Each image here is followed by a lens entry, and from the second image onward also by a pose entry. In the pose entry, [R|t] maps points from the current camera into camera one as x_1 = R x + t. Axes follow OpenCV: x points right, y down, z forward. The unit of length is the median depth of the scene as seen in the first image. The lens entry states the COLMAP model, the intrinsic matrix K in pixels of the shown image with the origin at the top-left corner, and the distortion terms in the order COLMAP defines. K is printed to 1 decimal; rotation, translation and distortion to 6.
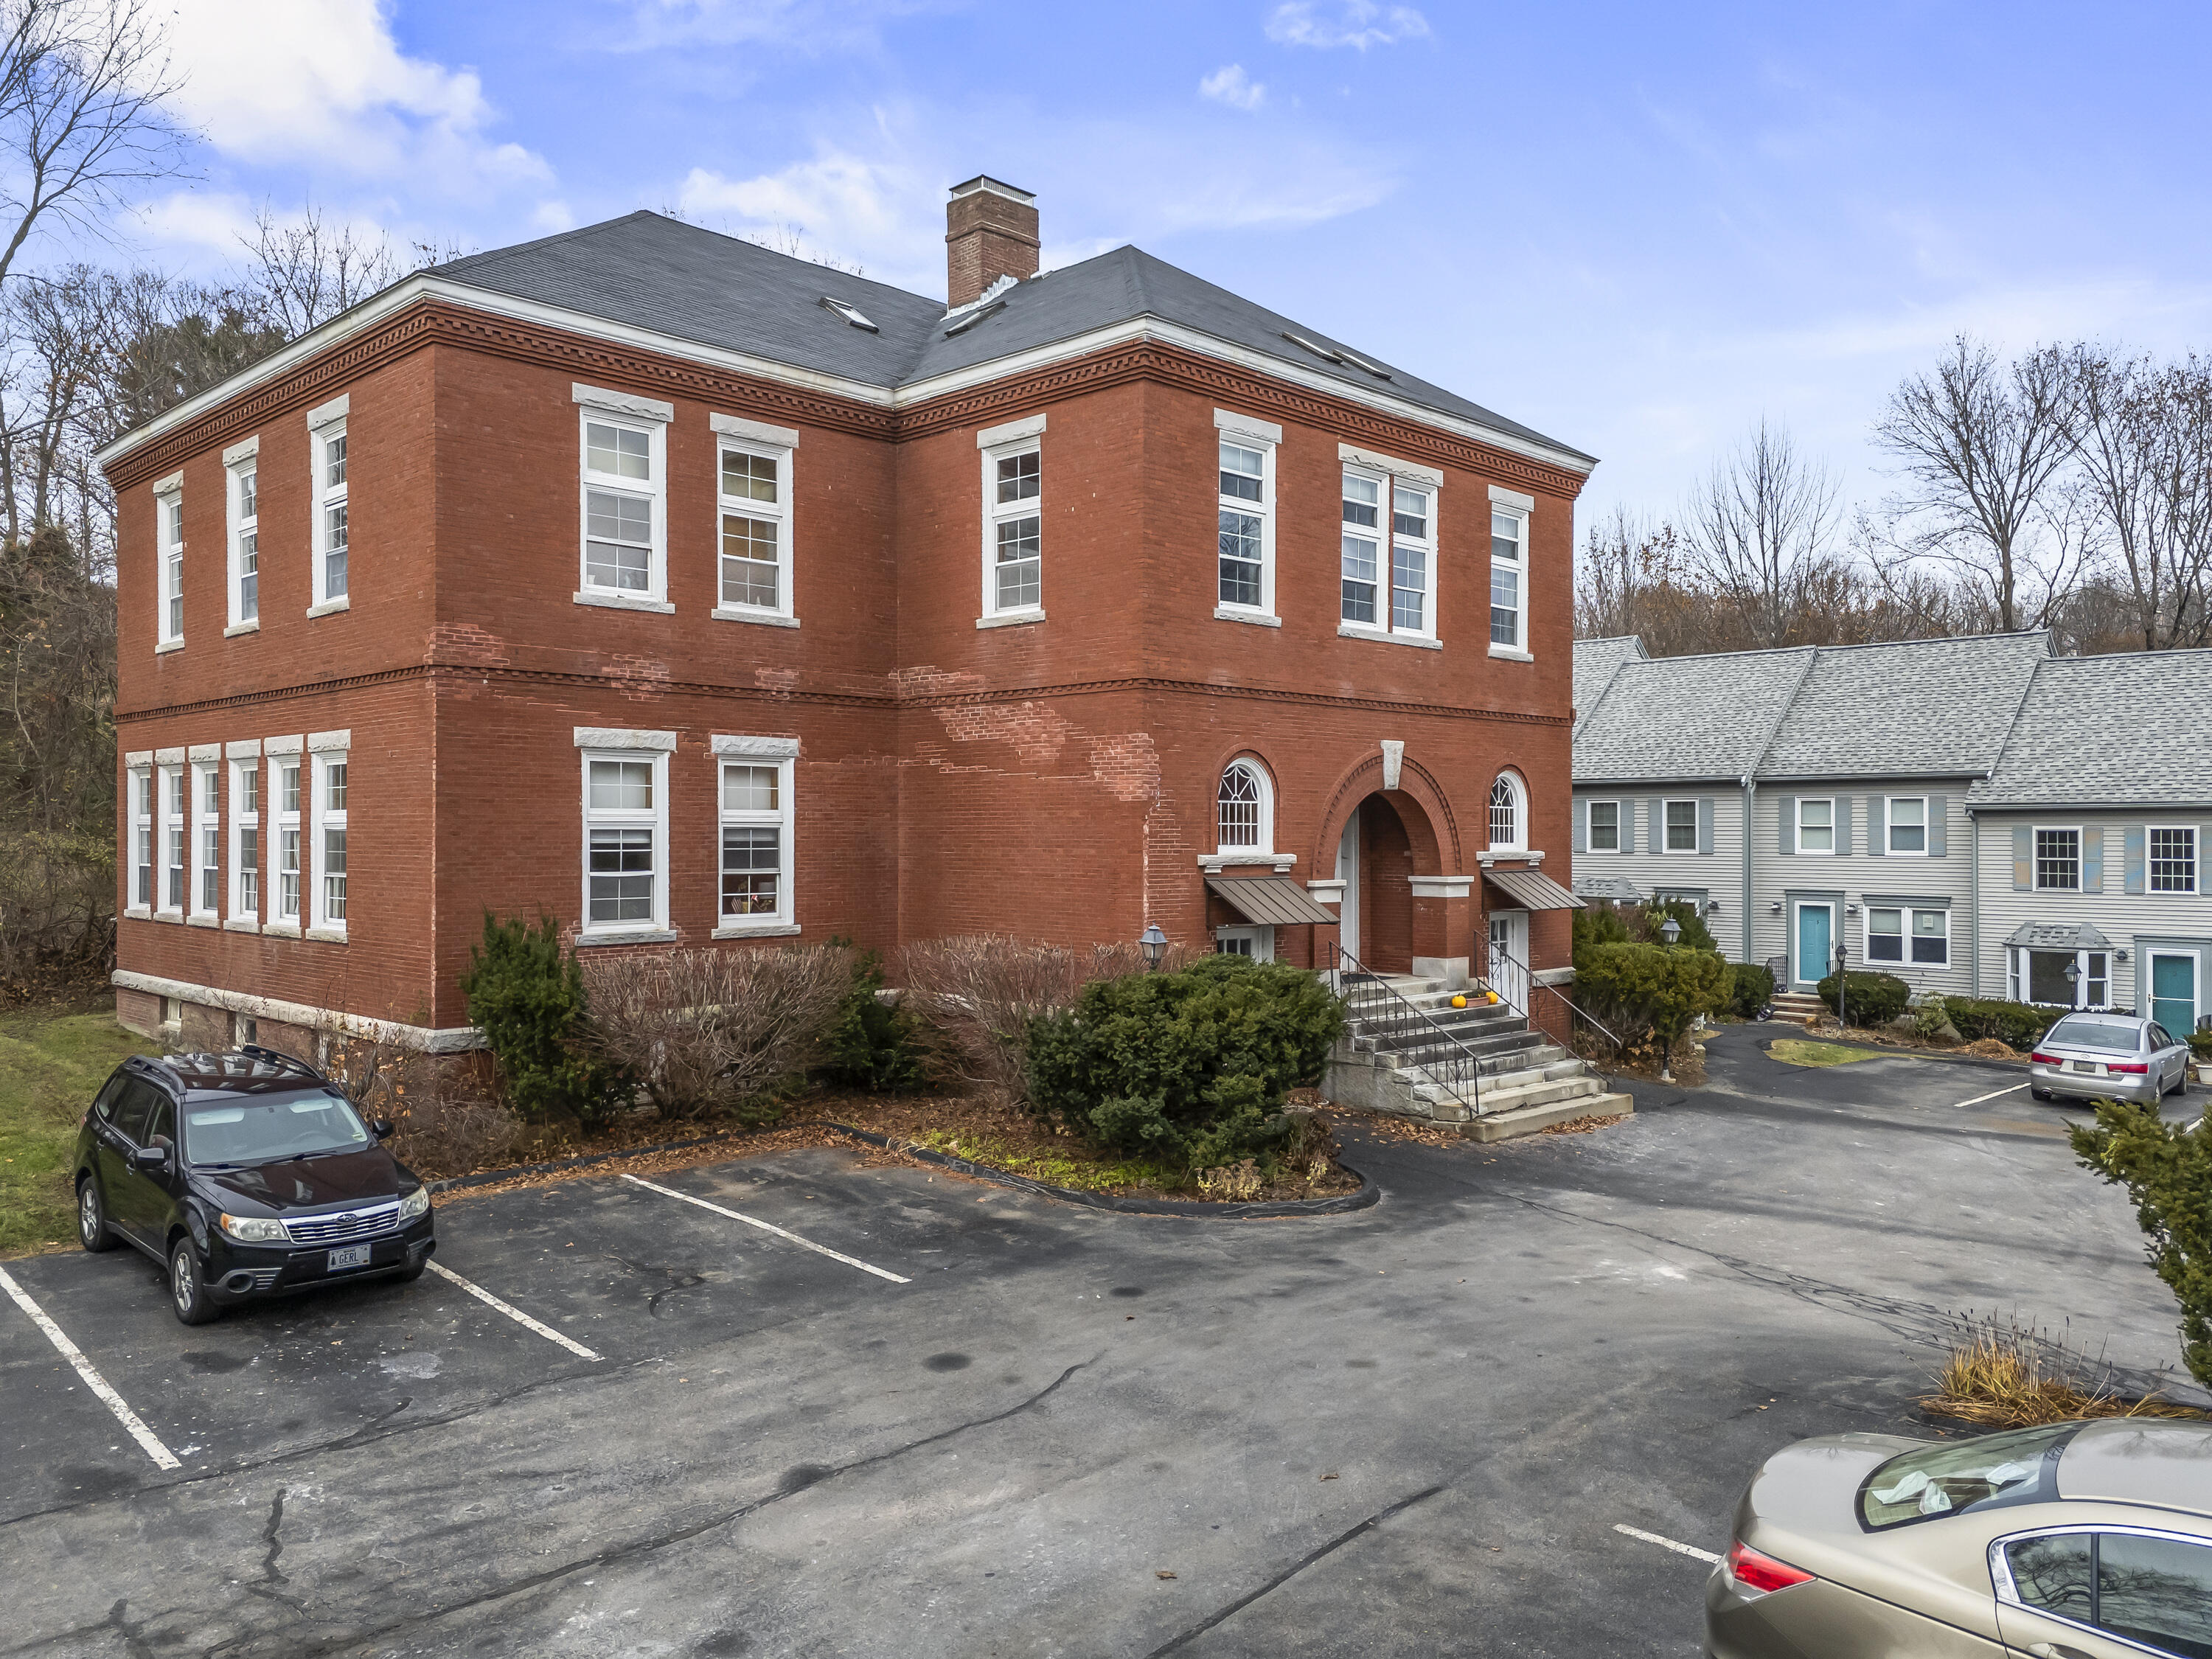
lens RADIAL K [[1626.0, 0, 1106.0], [0, 1626.0, 829.5], [0, 0, 1]] dist [0.092436, -0.118821]
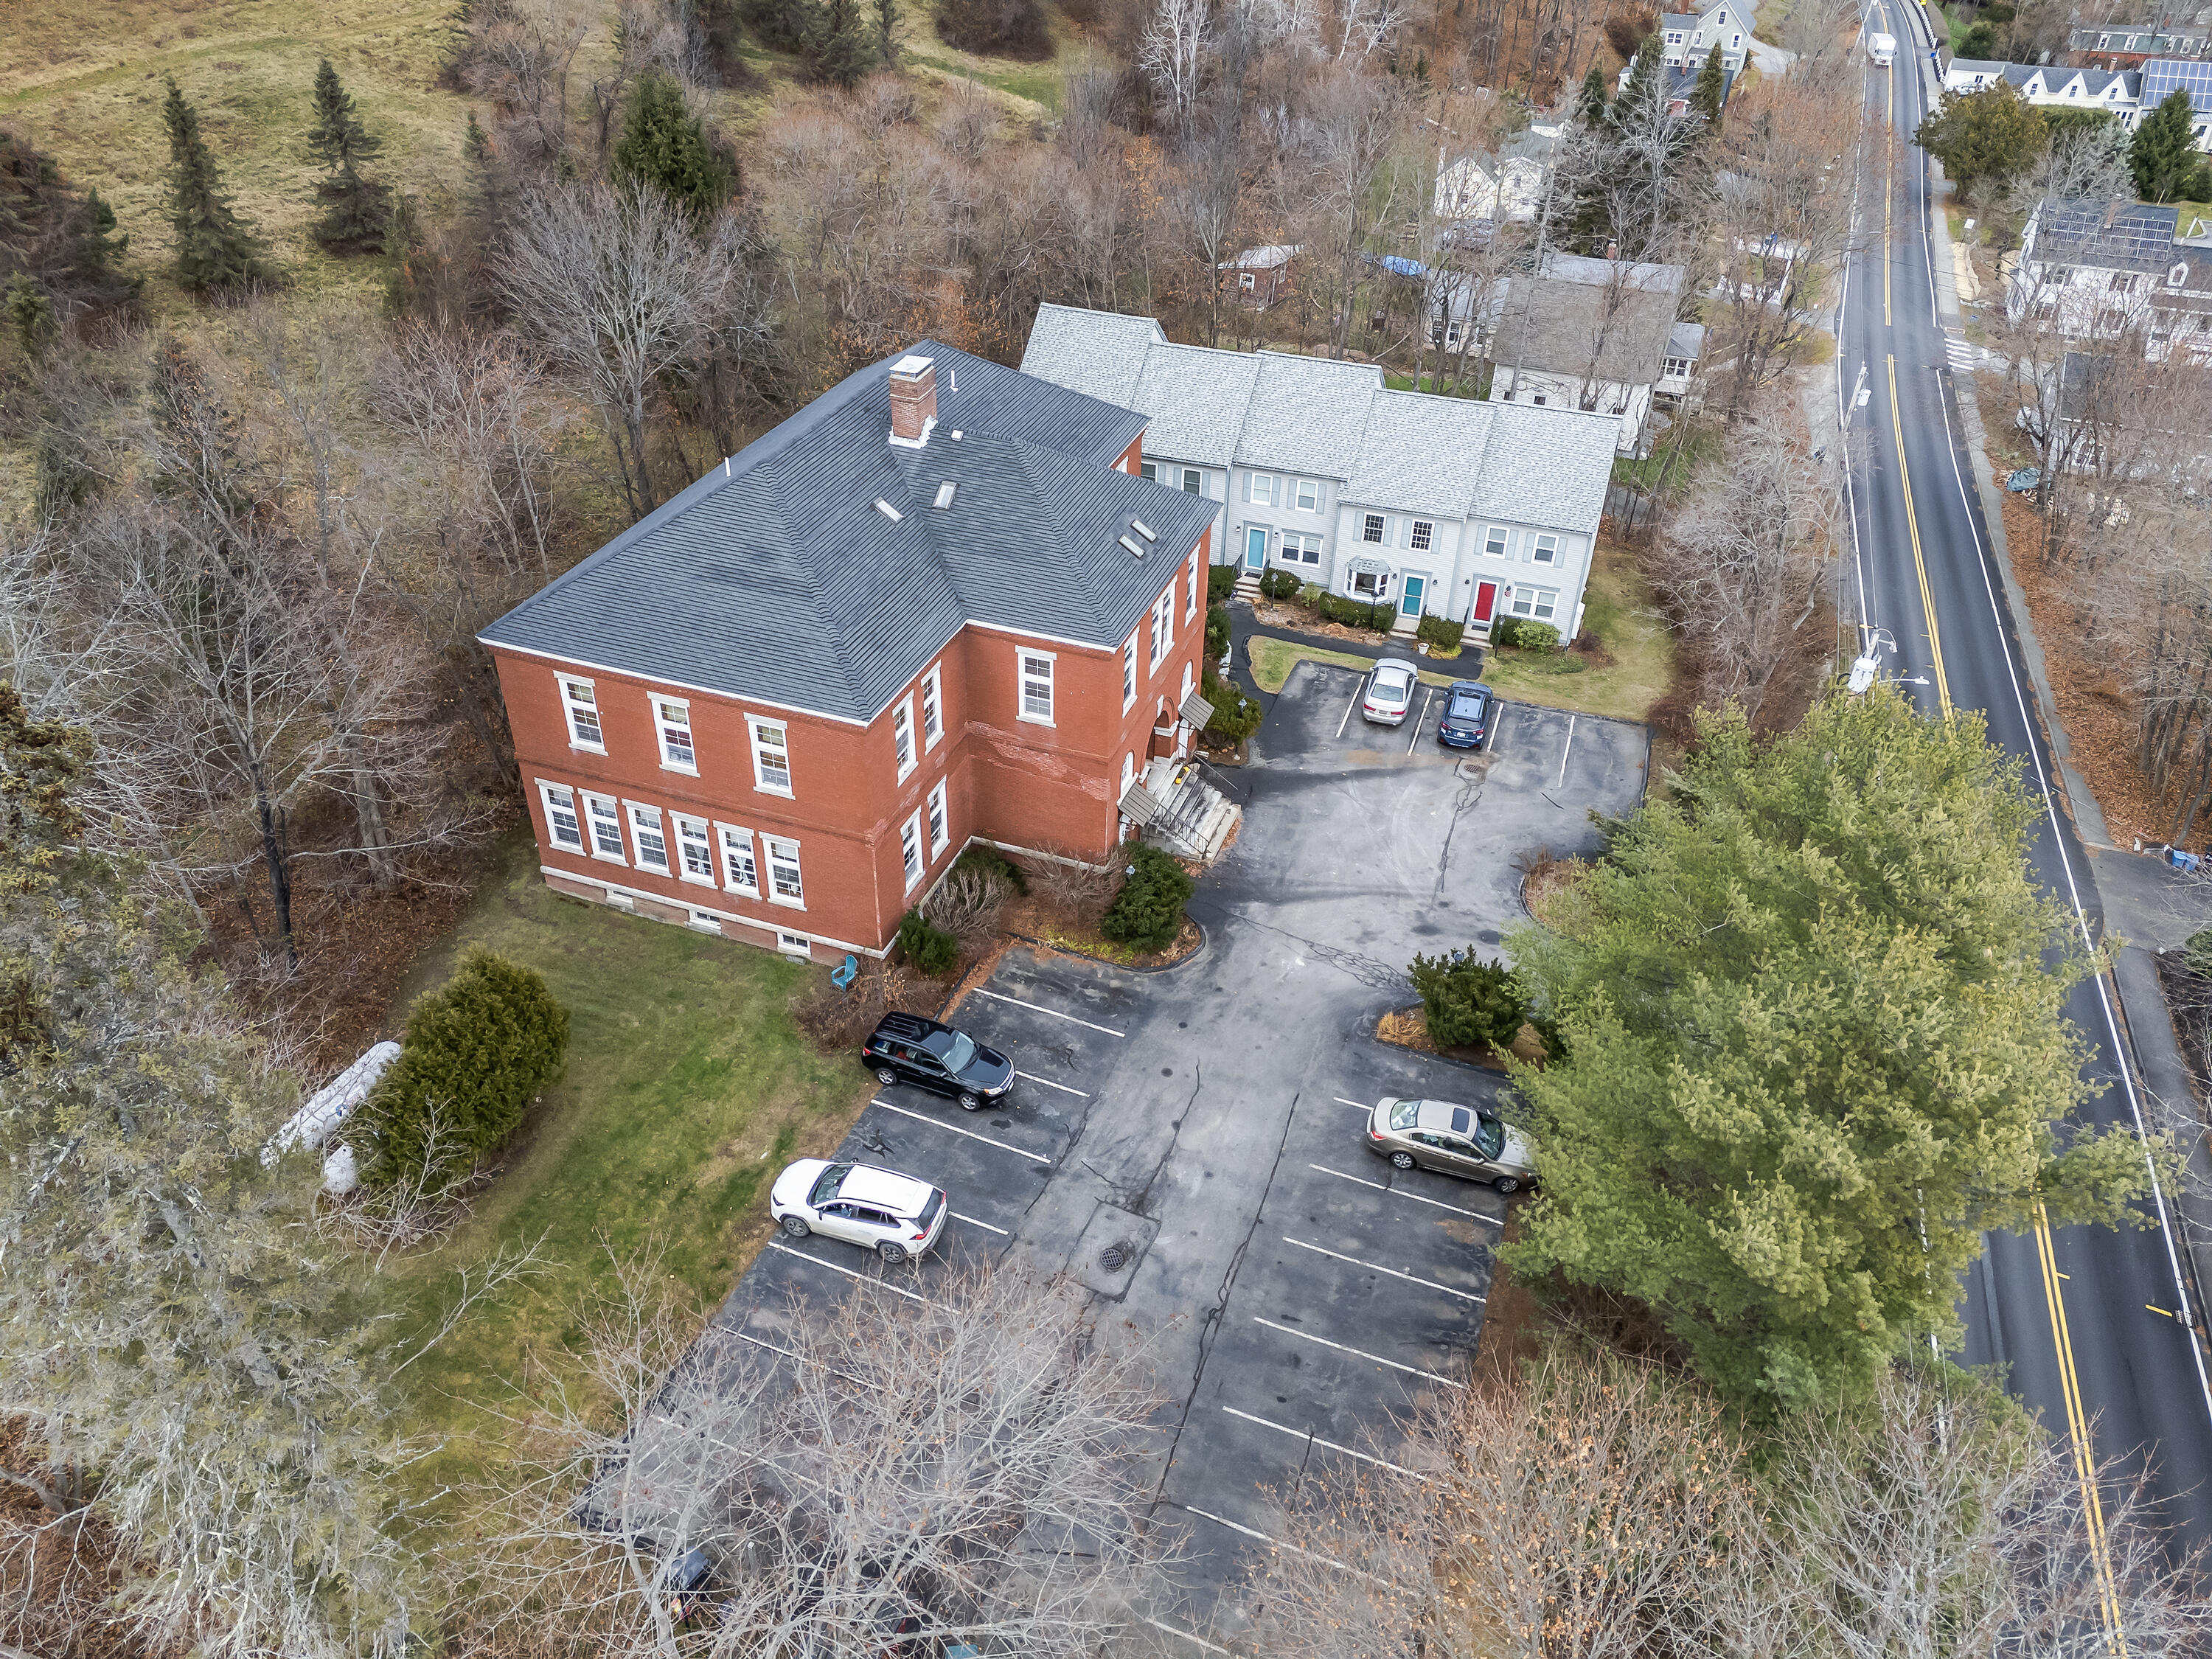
lens RADIAL K [[1616.9, 0, 1127.3], [0, 1616.9, 818.1], [0, 0, 1]] dist [0.084919, -0.108941]
pose [[0.906119, -0.223714, 0.359028, -0.801275], [-0.023902, 0.820286, 0.571453, -1.339834], [-0.422348, -0.526386, 0.737930, -0.858003]]
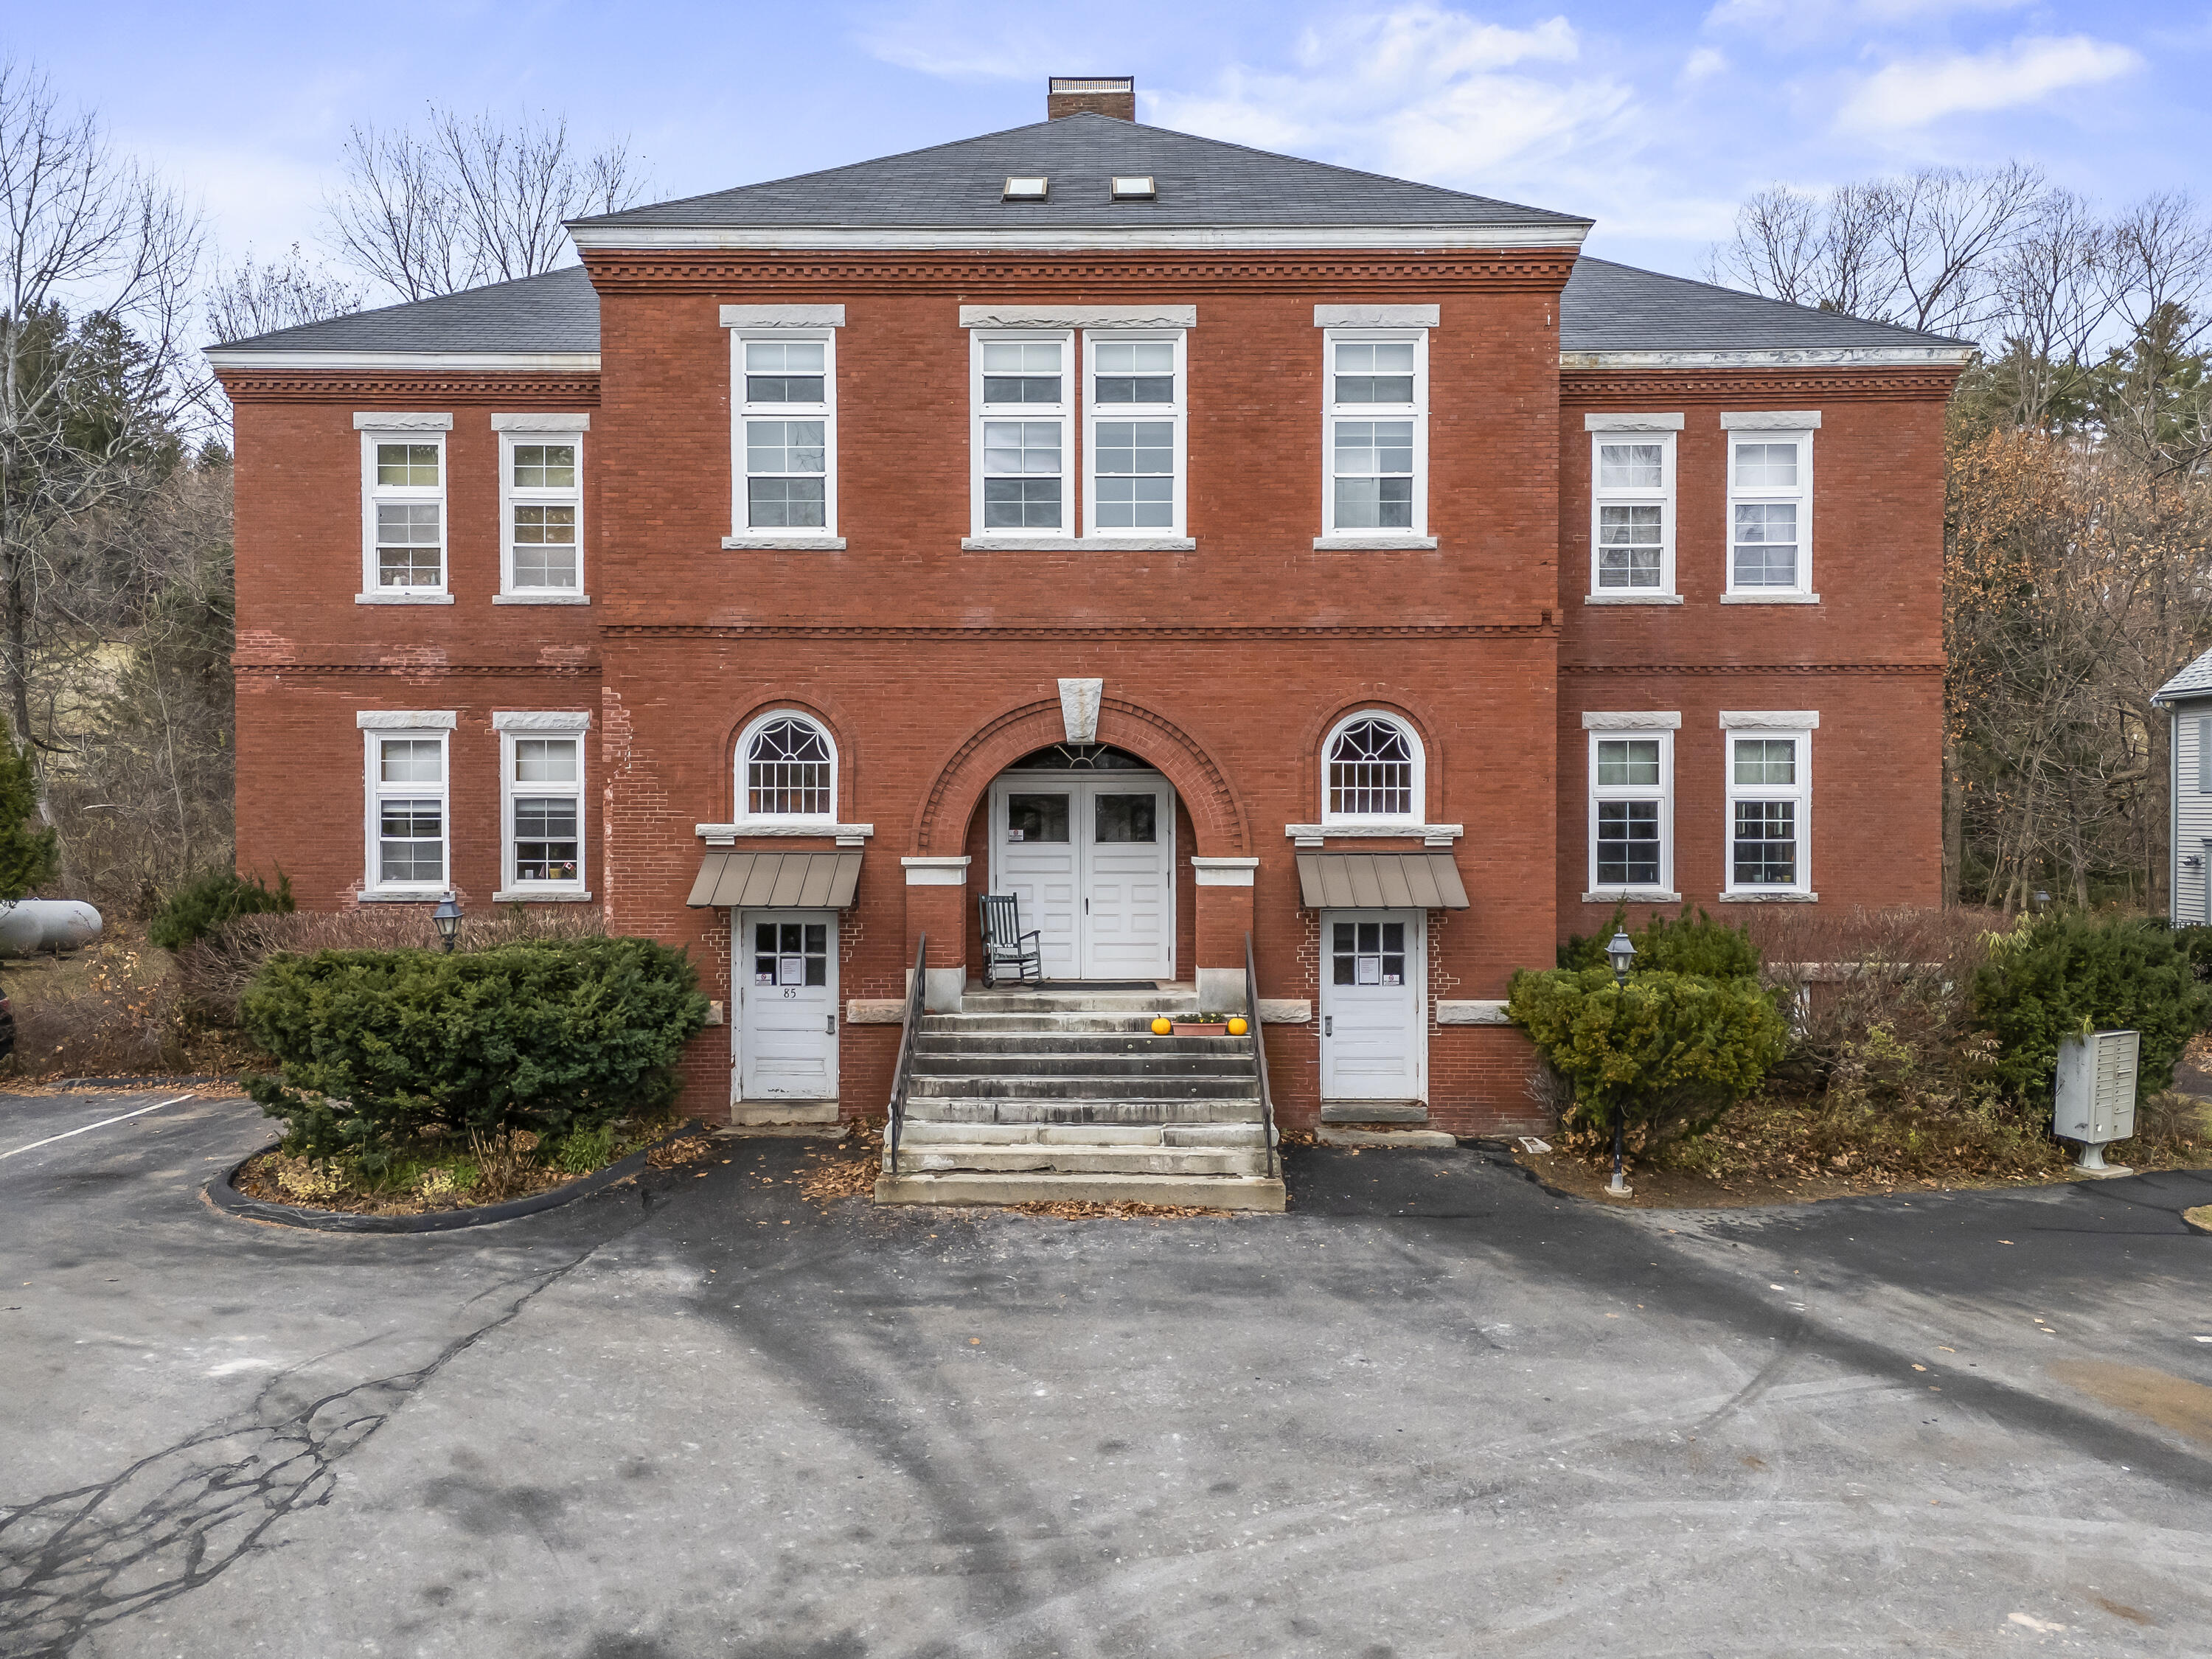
lens RADIAL K [[1639.3, 0, 1112.8], [0, 1639.3, 818.7], [0, 0, 1]] dist [0.076142, -0.071089]
pose [[0.698977, -0.002264, -0.715141, 0.787736], [0.001516, 0.999997, -0.001684, 0.013947], [0.715143, 0.000093, 0.698978, 0.506741]]
